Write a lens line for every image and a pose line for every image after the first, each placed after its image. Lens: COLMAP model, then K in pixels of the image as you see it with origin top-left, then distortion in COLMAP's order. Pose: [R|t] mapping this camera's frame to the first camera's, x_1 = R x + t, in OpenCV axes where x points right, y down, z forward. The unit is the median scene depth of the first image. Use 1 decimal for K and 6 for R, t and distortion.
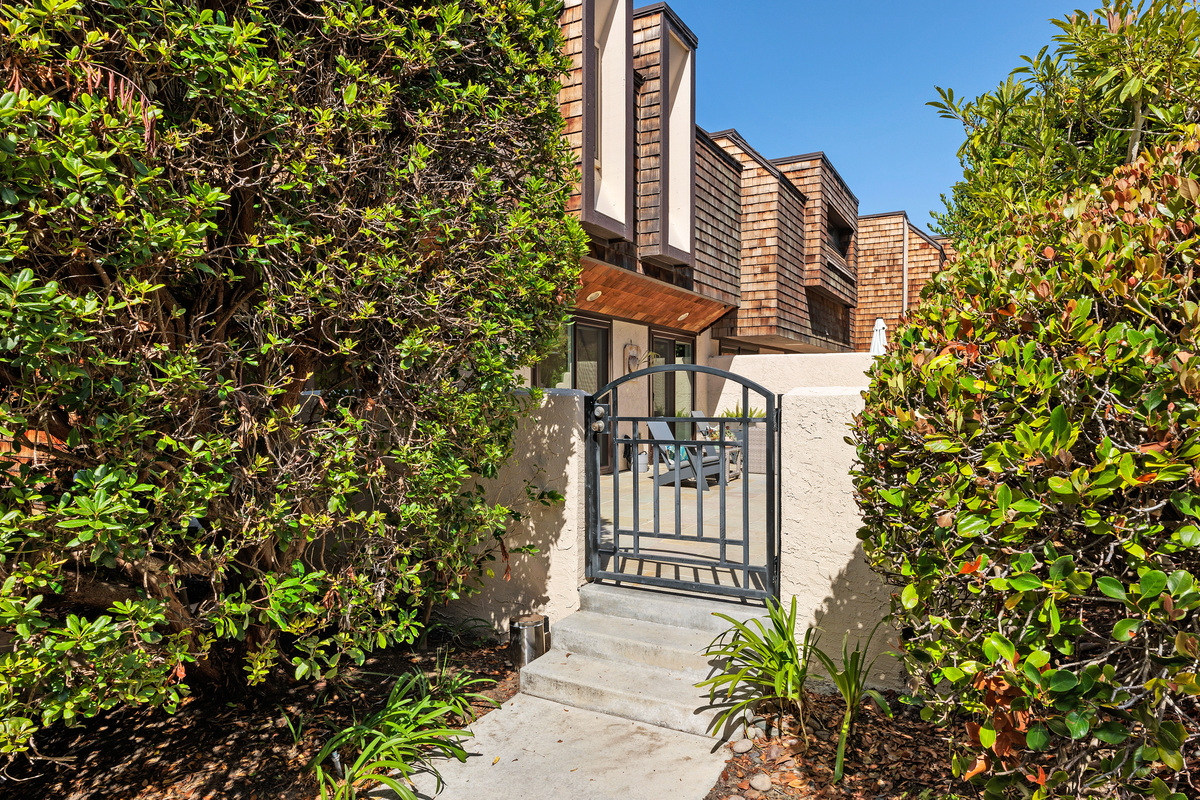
lens RADIAL K [[722.2, 0, 600.3], [0, 722.2, 416.1], [0, 0, 1]] dist [0.001995, 0.000377]
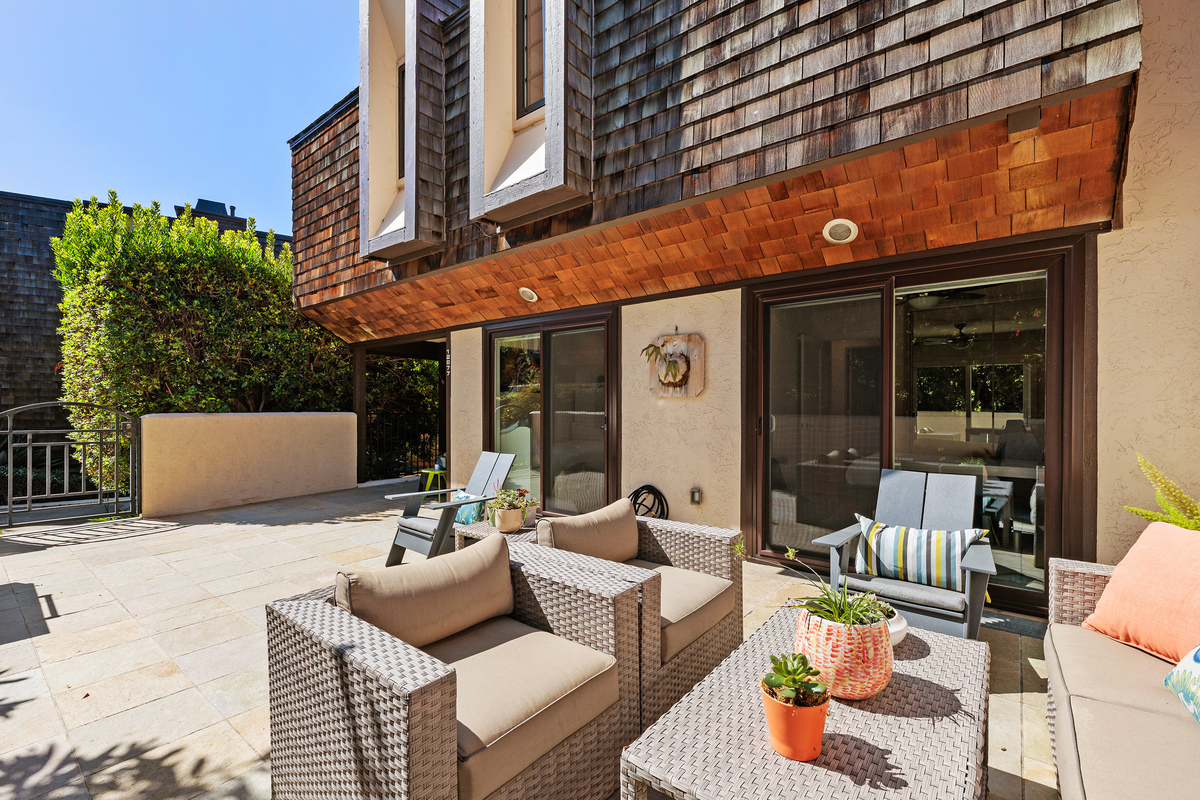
lens RADIAL K [[523.8, 0, 604.9], [0, 523.8, 410.1], [0, 0, 1]] dist [-0.000569, -0.000164]
pose [[-0.169648, 0.006093, -0.985486, 0.382873], [-0.029439, 0.999503, 0.011247, -0.033323], [0.985065, 0.030920, -0.169384, 0.828102]]
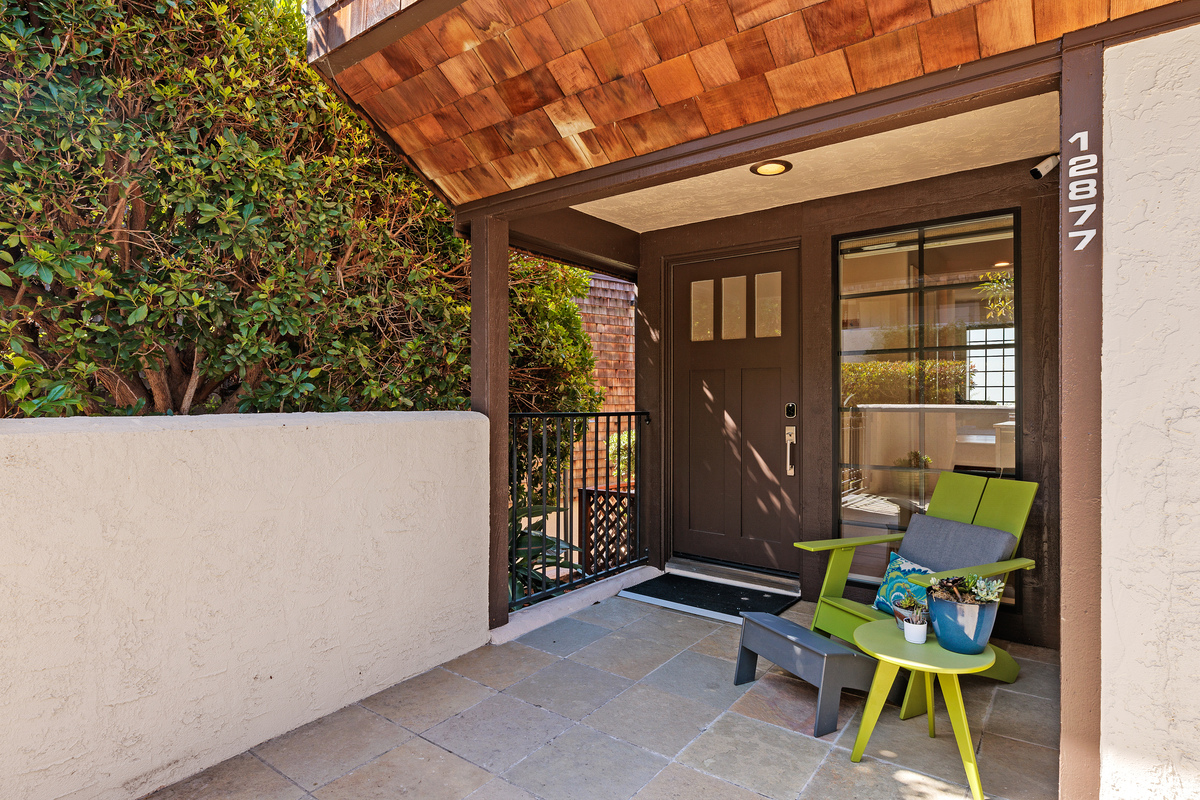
lens RADIAL K [[639.5, 0, 596.1], [0, 639.5, 398.0], [0, 0, 1]] dist [-0.001807, -0.000010]
pose [[-0.145672, -0.003198, -0.989328, 0.063106], [-0.030775, 0.999525, 0.001301, -0.022353], [0.988854, 0.030636, -0.145701, 0.514959]]
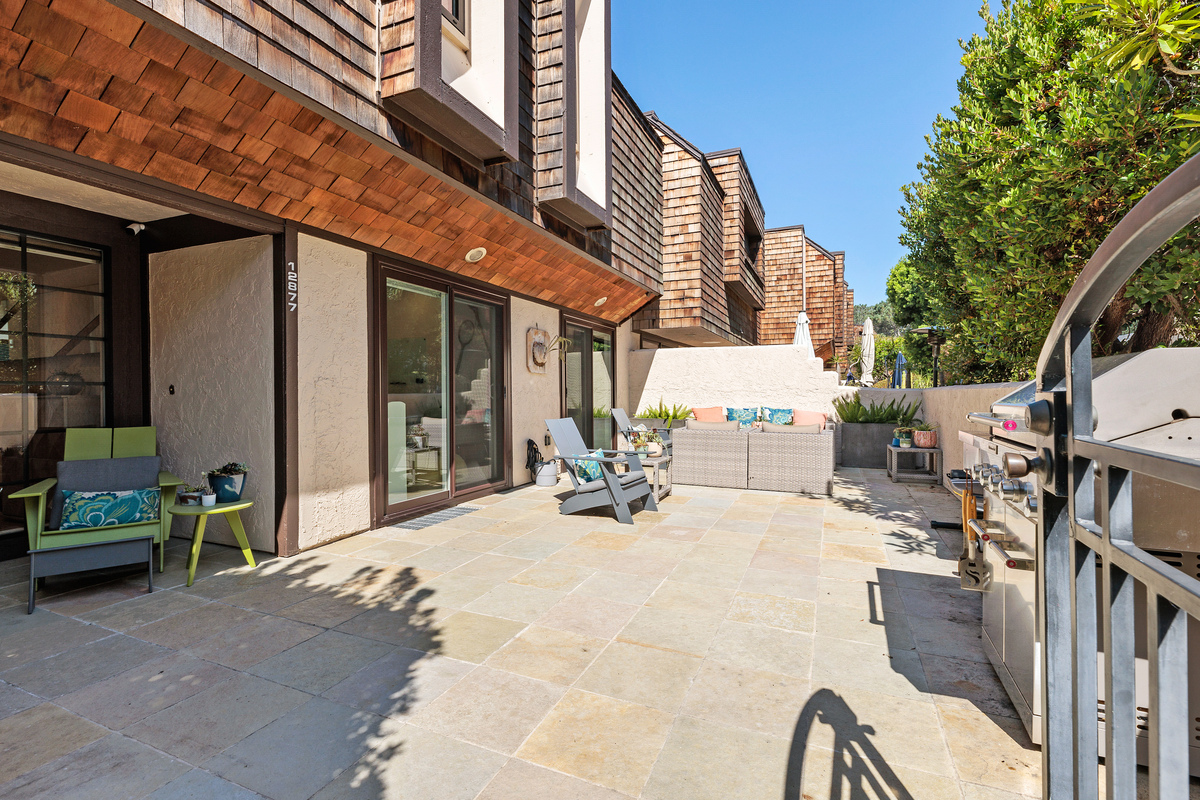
lens RADIAL K [[545.1, 0, 600.5], [0, 545.1, 396.2], [0, 0, 1]] dist [-0.009844, -0.000419]
pose [[0.995213, -0.005078, 0.097594, 0.044149], [0.007552, 0.999659, -0.024996, -0.005149], [-0.097434, 0.025614, 0.994912, 0.307100]]
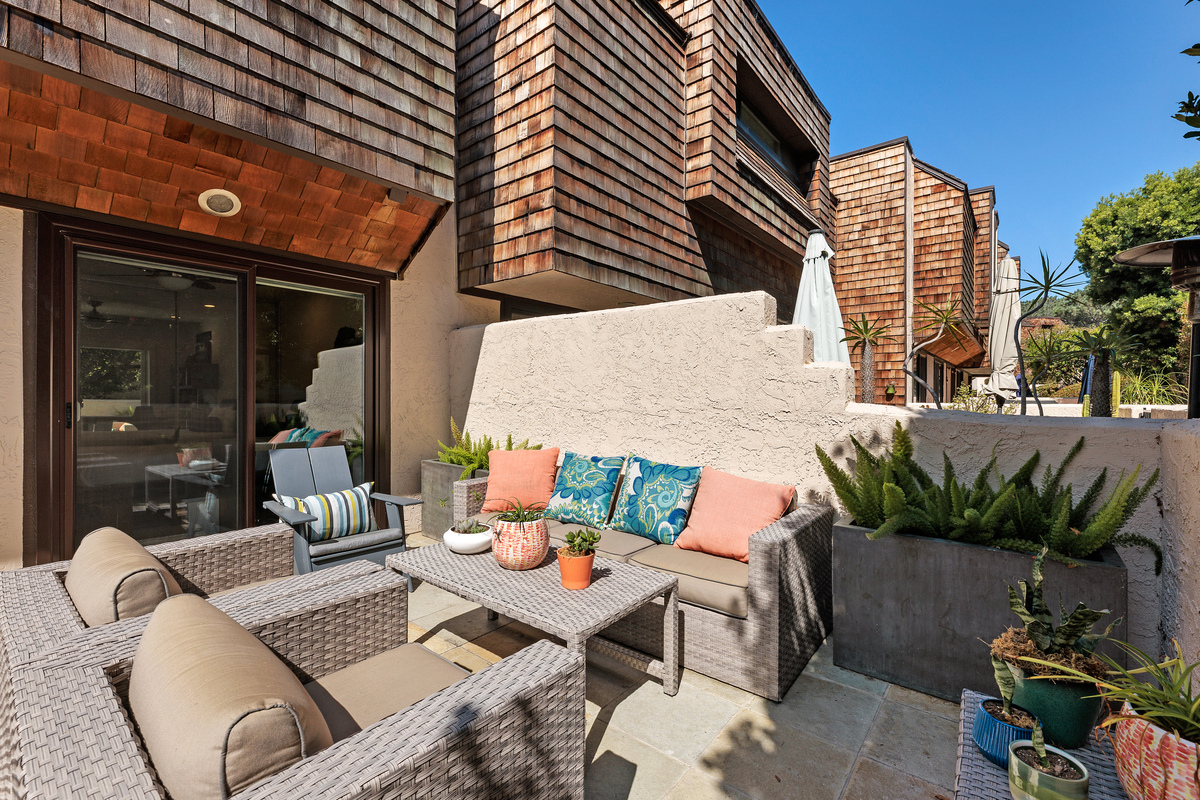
lens RADIAL K [[512.1, 0, 600.0], [0, 512.1, 400.0], [0, 0, 1]] dist [-0.000470, 0.000254]
pose [[0.984517, 0.004949, -0.175217, 0.322376], [-0.009062, 0.999702, -0.022678, -0.027084], [0.175053, 0.023915, 0.984269, 0.695174]]
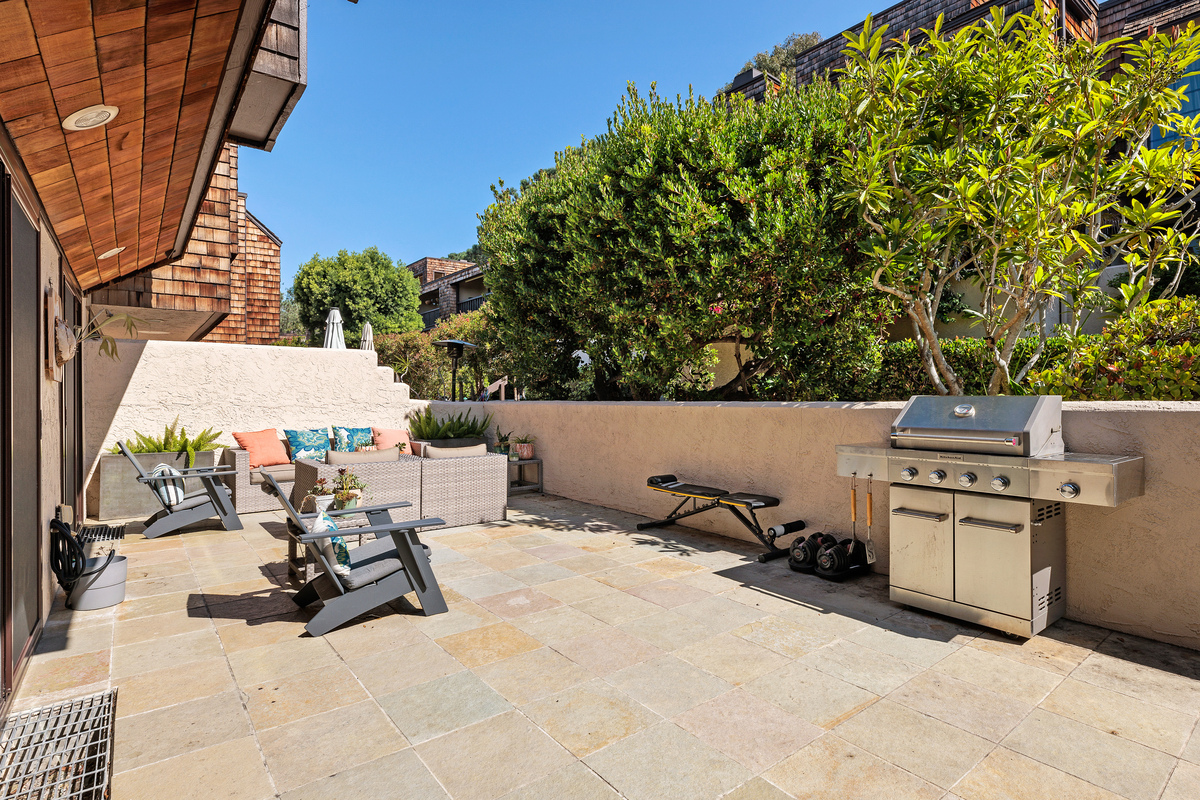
lens RADIAL K [[594.9, 0, 596.4], [0, 594.9, 390.5], [0, 0, 1]] dist [-0.001070, -0.000015]
pose [[0.393631, 0.003698, 0.919261, -0.115330], [0.035298, 0.999194, -0.019135, -0.021538], [-0.918590, 0.039981, 0.393183, 0.485351]]
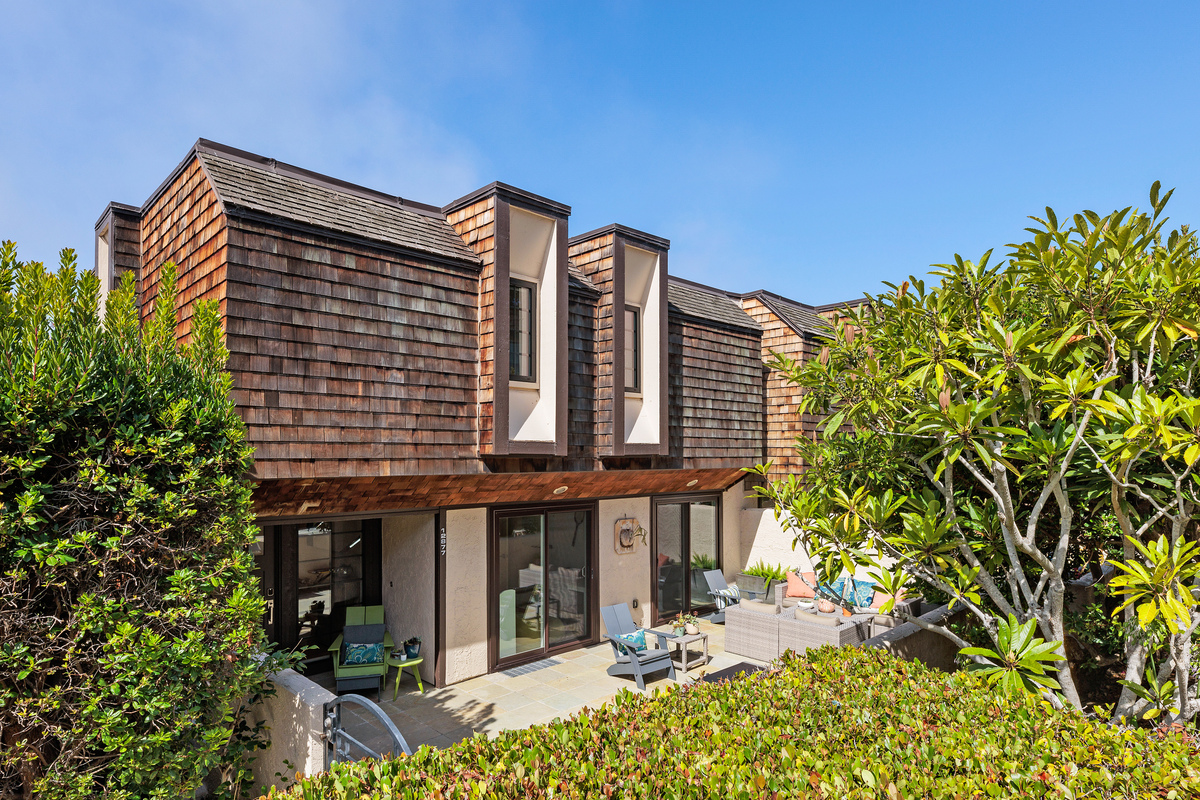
lens RADIAL K [[662.7, 0, 595.6], [0, 662.7, 455.3], [0, 0, 1]] dist [-0.022546, -0.000020]
pose [[0.956564, 0.000358, -0.291521, 0.233805], [-0.009499, 0.999507, -0.029942, -0.132684], [0.291367, 0.031411, 0.956096, 0.039764]]
